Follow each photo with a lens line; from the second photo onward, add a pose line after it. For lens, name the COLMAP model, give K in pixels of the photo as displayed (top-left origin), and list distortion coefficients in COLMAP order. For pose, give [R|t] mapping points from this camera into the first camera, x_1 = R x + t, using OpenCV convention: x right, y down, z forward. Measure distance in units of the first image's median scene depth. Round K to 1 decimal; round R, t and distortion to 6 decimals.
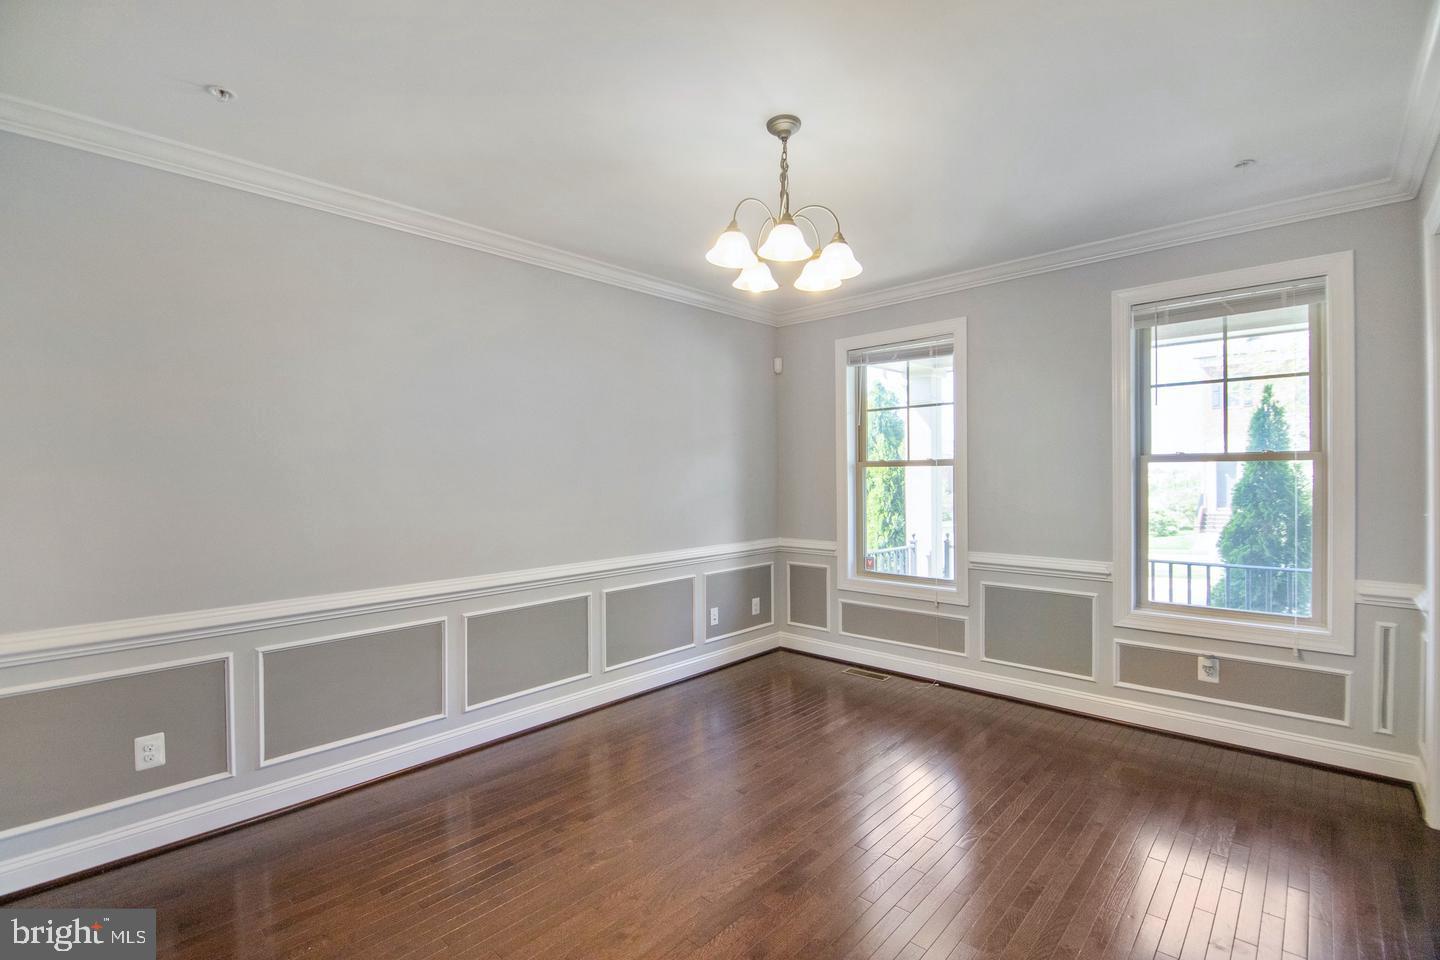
lens RADIAL K [[645.3, 0, 722.7], [0, 645.3, 480.8], [0, 0, 1]] dist [-0.005101, -0.009359]
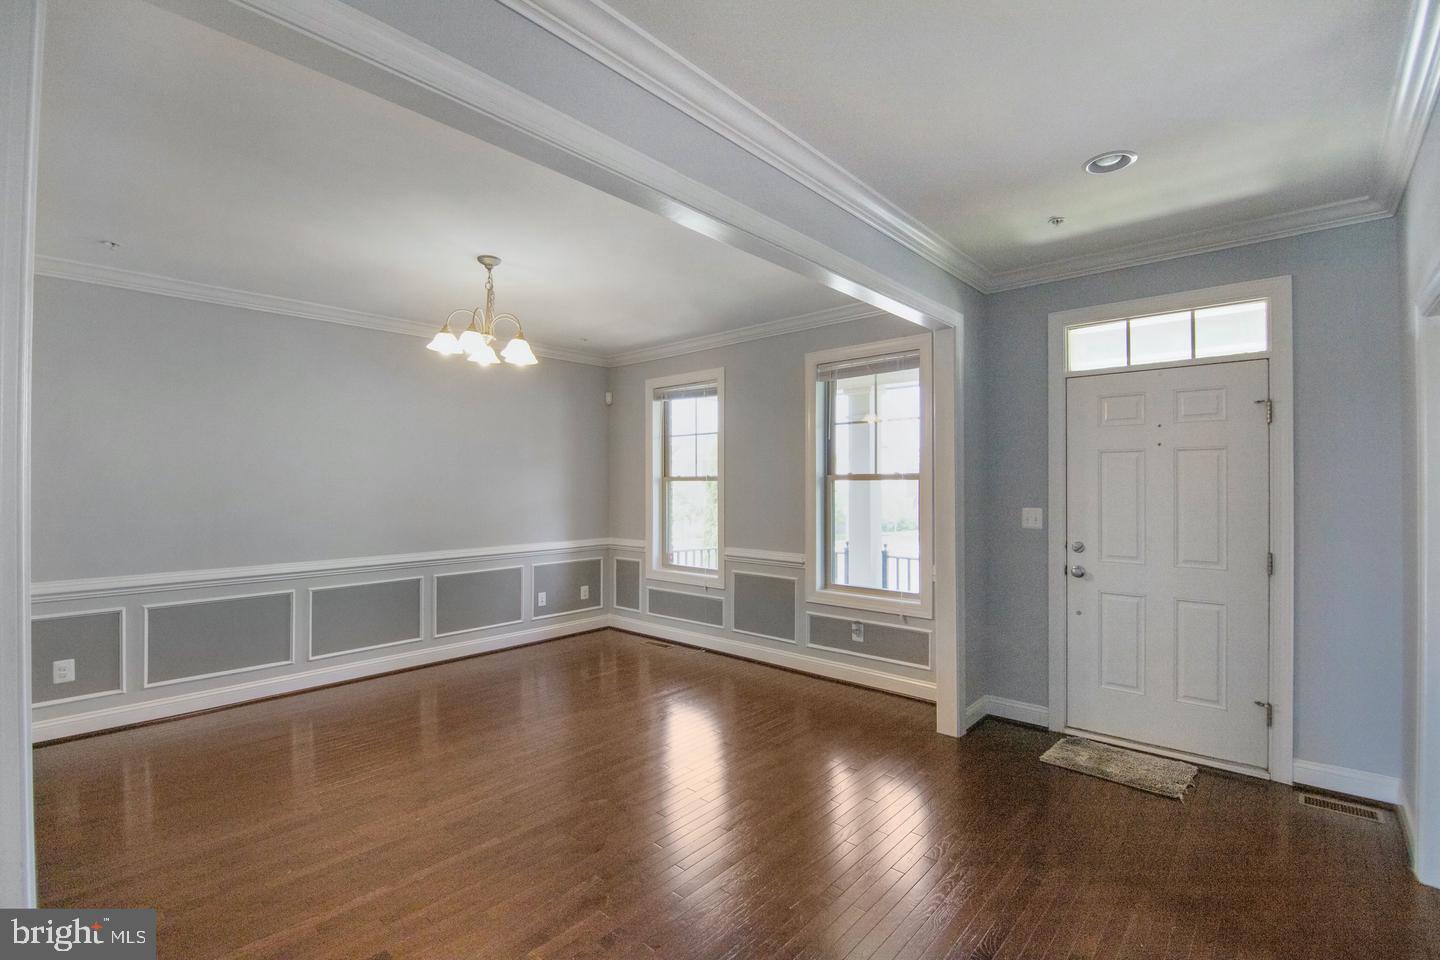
lens RADIAL K [[645.3, 0, 722.7], [0, 645.3, 480.8], [0, 0, 1]] dist [-0.005101, -0.009359]
pose [[0.999706, 0.007789, 0.022978, 0.338499], [-0.007456, 0.999867, -0.014536, -0.005253], [-0.023088, 0.014361, 0.999630, -0.293491]]
